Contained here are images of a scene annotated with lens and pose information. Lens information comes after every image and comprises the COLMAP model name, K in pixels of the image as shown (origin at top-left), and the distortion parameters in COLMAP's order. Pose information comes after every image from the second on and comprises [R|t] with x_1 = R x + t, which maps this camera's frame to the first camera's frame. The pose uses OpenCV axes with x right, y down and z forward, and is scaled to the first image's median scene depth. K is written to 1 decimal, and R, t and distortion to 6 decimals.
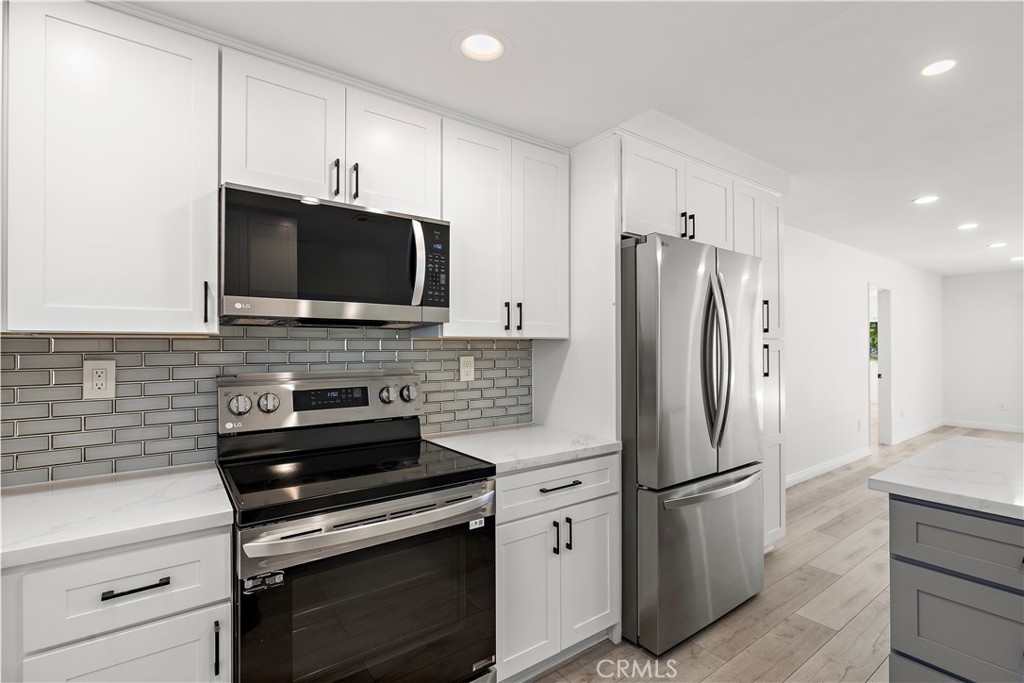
lens RADIAL K [[474.3, 0, 512.1], [0, 474.3, 344.0], [0, 0, 1]] dist [-0.011213, 0.000839]
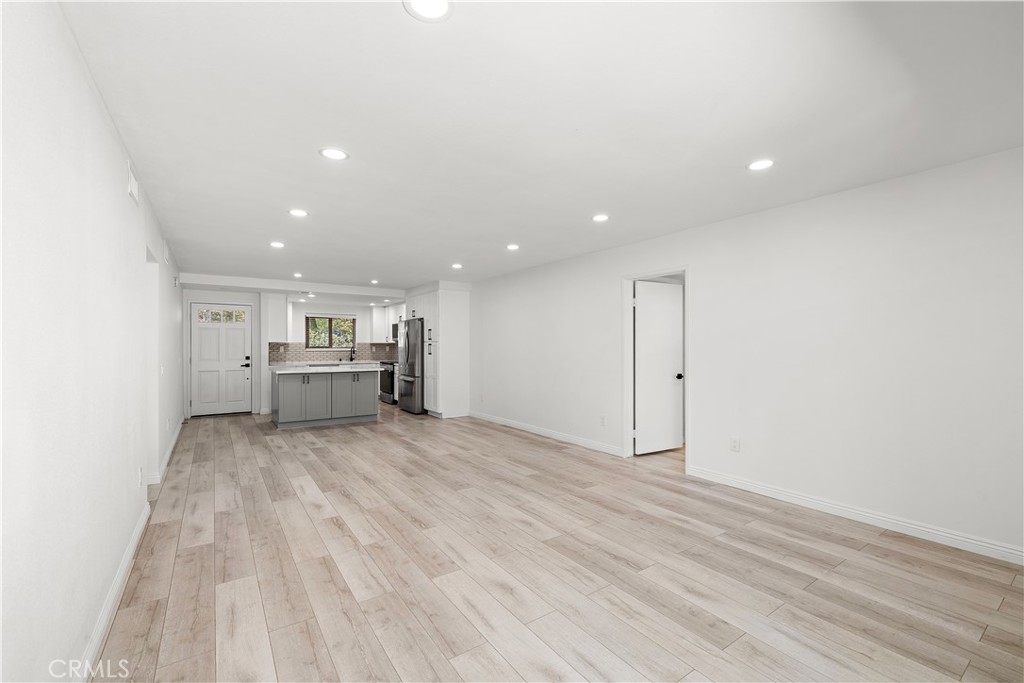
lens RADIAL K [[432.1, 0, 509.4], [0, 432.1, 343.5], [0, 0, 1]] dist [-0.003304, 0.000993]
pose [[-0.035134, -0.003257, -0.999377, 4.792833], [0.005413, 0.999979, -0.003449, 0.016857], [0.999368, -0.005531, -0.035115, 2.337939]]
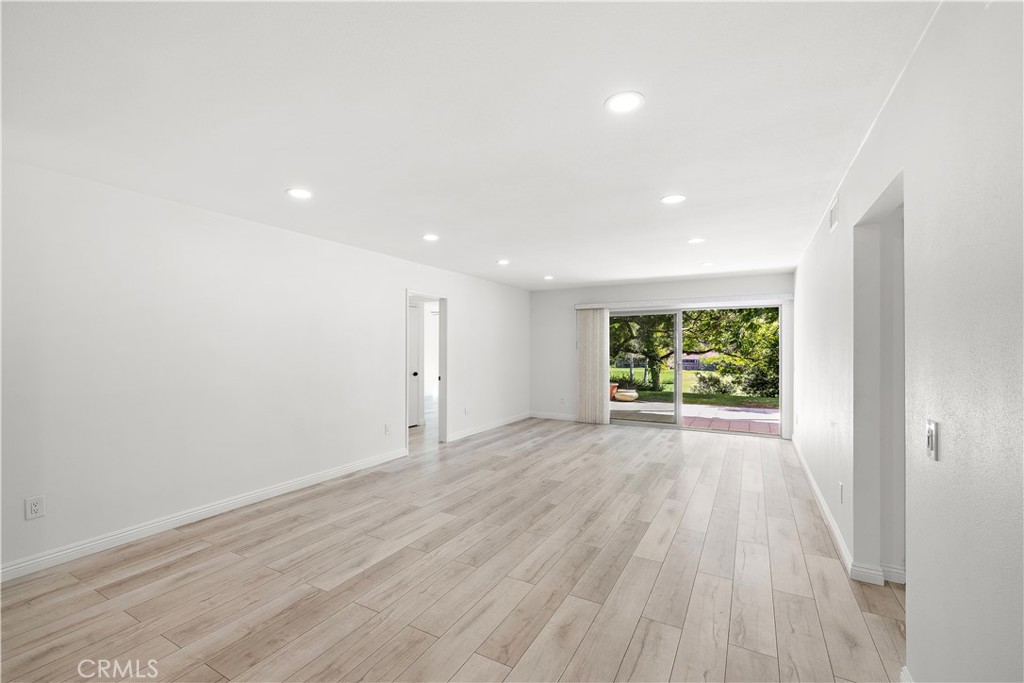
lens RADIAL K [[432.1, 0, 512.7], [0, 432.1, 347.8], [0, 0, 1]] dist [-0.003304, 0.000993]
pose [[0.909149, 0.003835, 0.416454, 1.685148], [-0.005880, 0.999976, 0.003628, -0.022189], [-0.416430, -0.005747, 0.909150, 0.115396]]
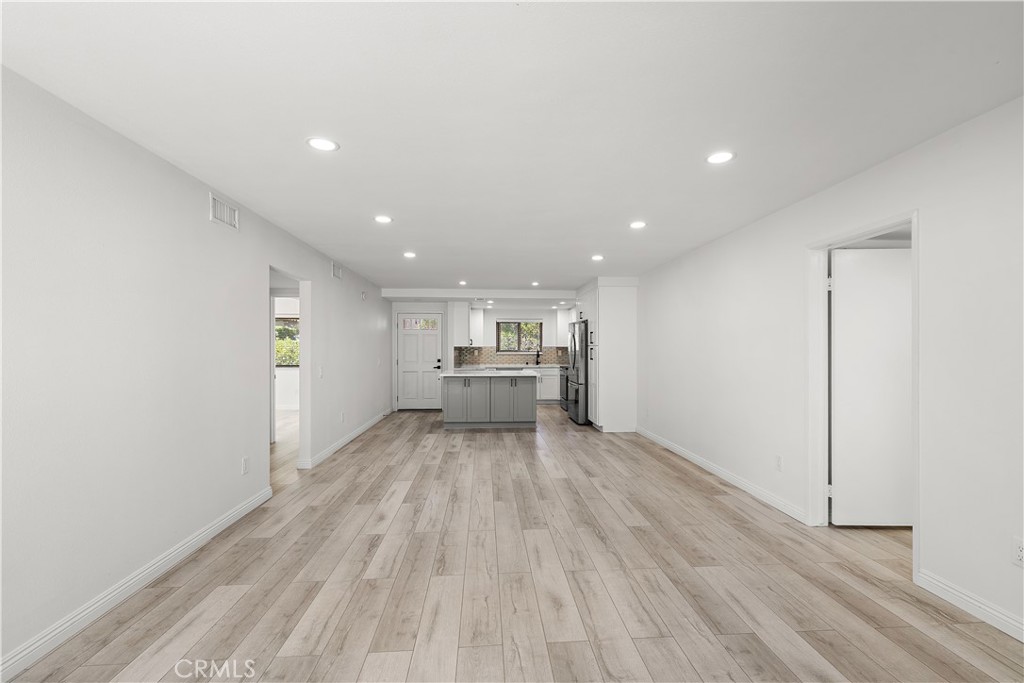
lens RADIAL K [[432.1, 0, 512.7], [0, 432.1, 348.3], [0, 0, 1]] dist [-0.003304, 0.000993]
pose [[-0.538190, 0.002850, -0.842819, 4.217842], [0.006294, 0.999980, -0.000637, 0.001401], [0.842800, -0.005648, -0.538197, 2.857825]]
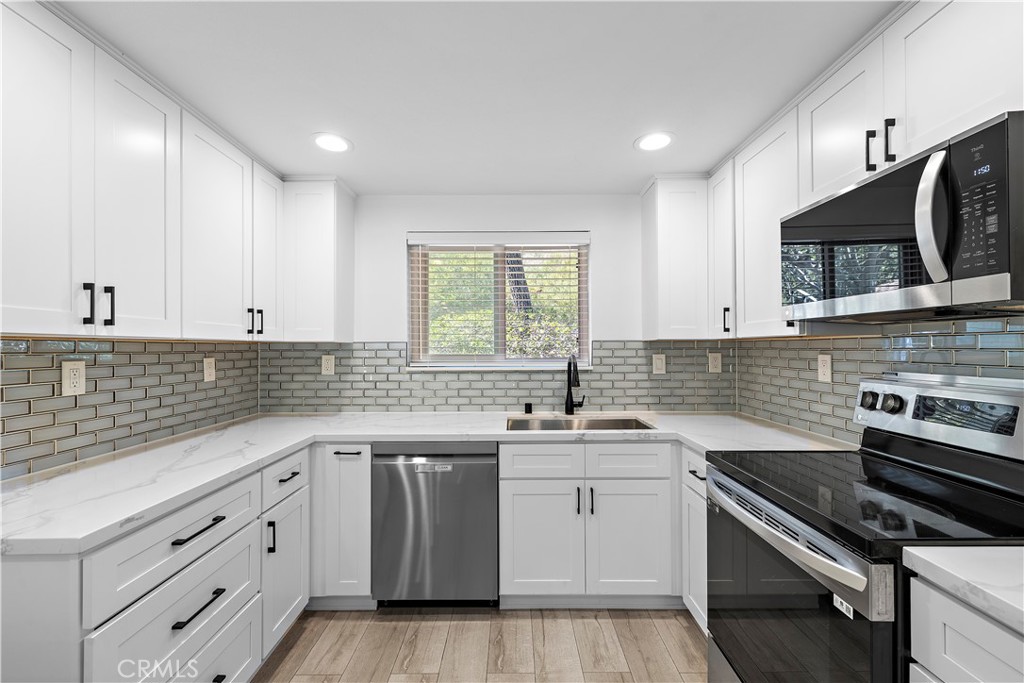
lens RADIAL K [[432.1, 0, 511.0], [0, 432.1, 347.7], [0, 0, 1]] dist [-0.003304, 0.000993]
pose [[-0.596511, 0.007822, -0.802567, 0.569489], [0.012766, 0.999918, 0.000257, 0.001322], [0.802504, -0.010092, -0.596562, 0.800509]]
